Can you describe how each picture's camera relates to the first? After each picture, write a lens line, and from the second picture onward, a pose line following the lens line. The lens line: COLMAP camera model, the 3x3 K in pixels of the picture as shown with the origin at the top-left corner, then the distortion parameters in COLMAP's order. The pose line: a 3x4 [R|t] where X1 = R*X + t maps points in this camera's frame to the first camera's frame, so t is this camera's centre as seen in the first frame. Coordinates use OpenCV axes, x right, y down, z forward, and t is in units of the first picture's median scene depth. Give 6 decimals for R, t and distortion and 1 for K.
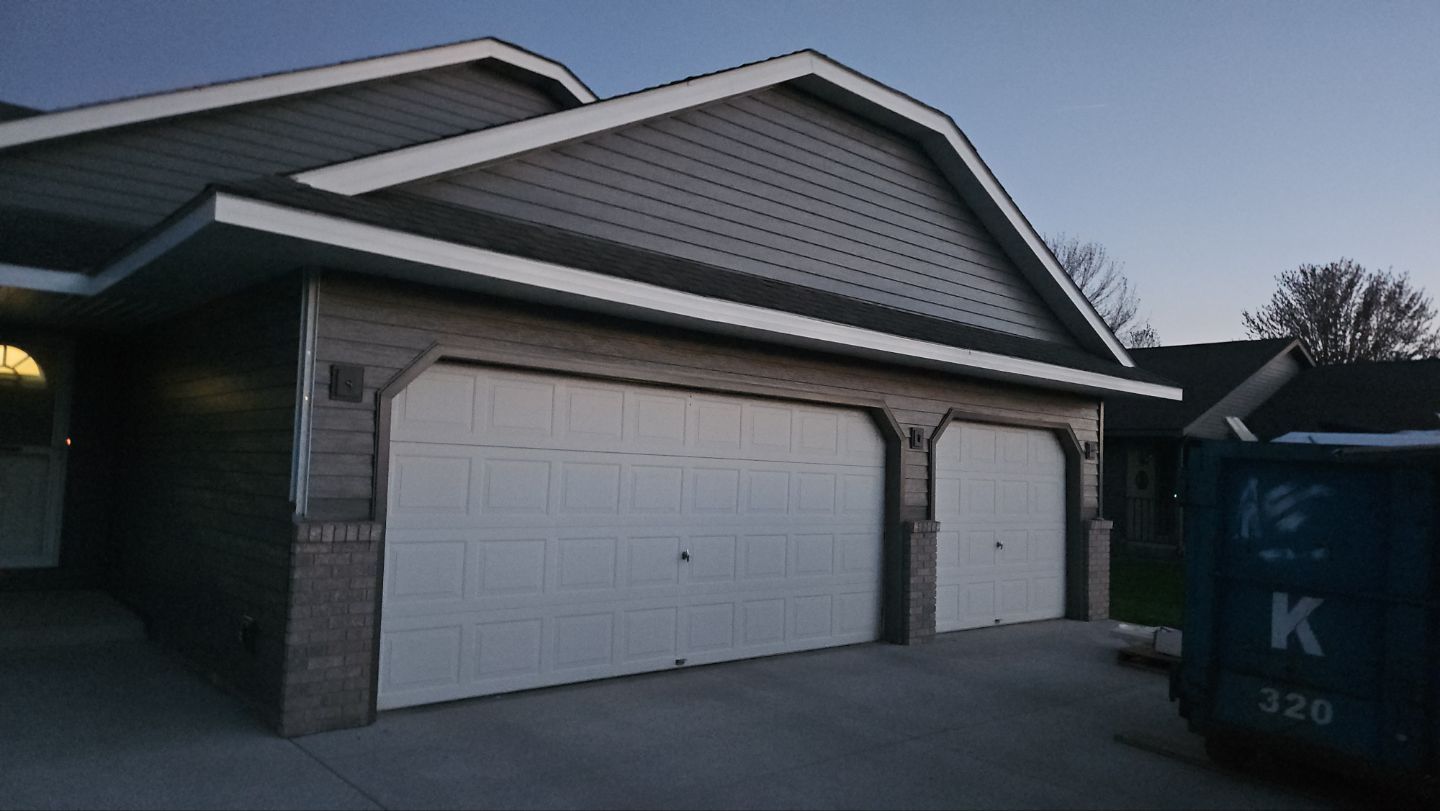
lens RADIAL K [[932.1, 0, 715.3], [0, 932.1, 412.2], [0, 0, 1]] dist [0.029233, -0.000683]
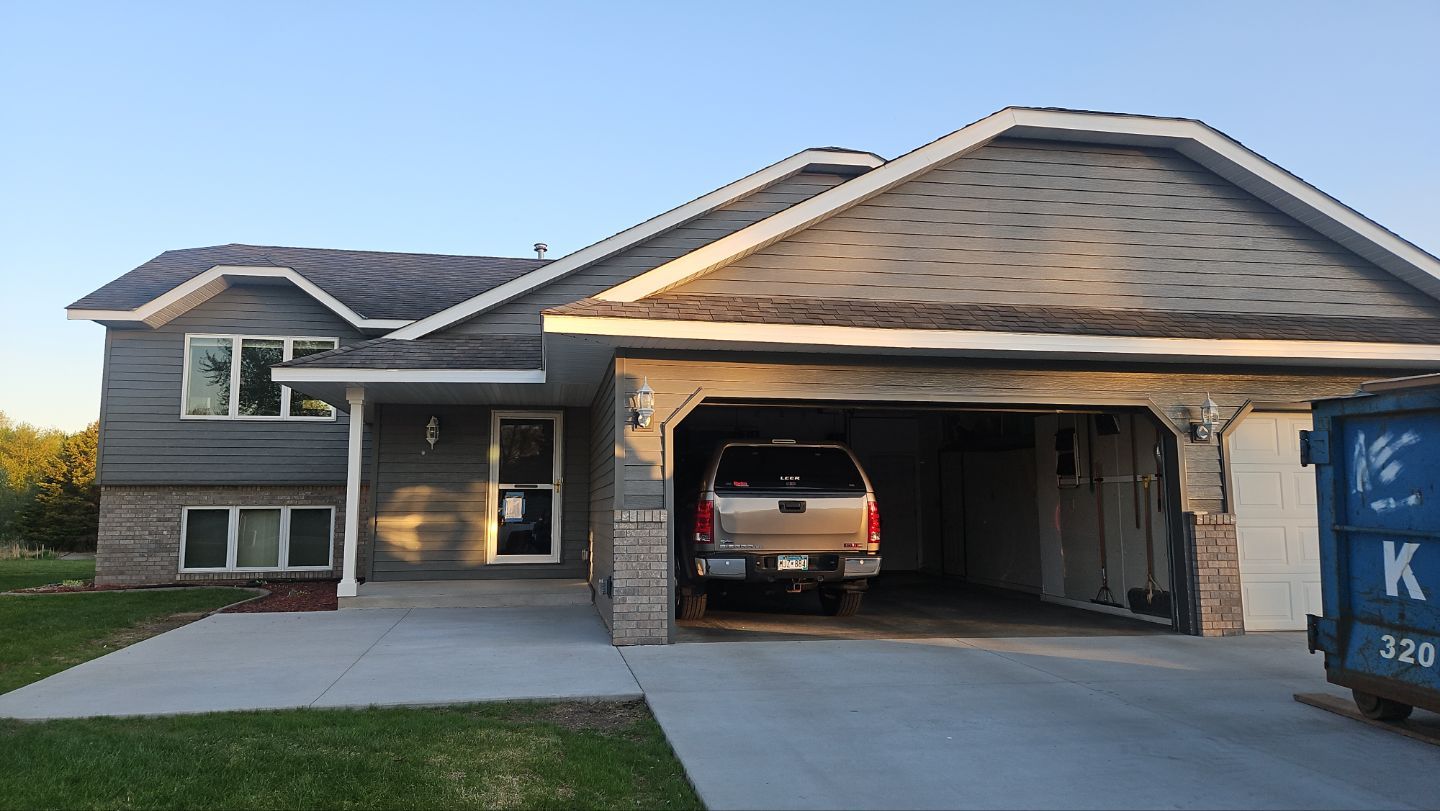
lens RADIAL K [[932.1, 0, 710.1], [0, 932.1, 396.6], [0, 0, 1]] dist [0.029233, -0.000683]
pose [[0.853110, -0.102456, -0.511572, 0.512810], [0.067434, 0.993957, -0.086611, 0.074094], [0.517355, 0.039391, 0.854864, -0.273027]]
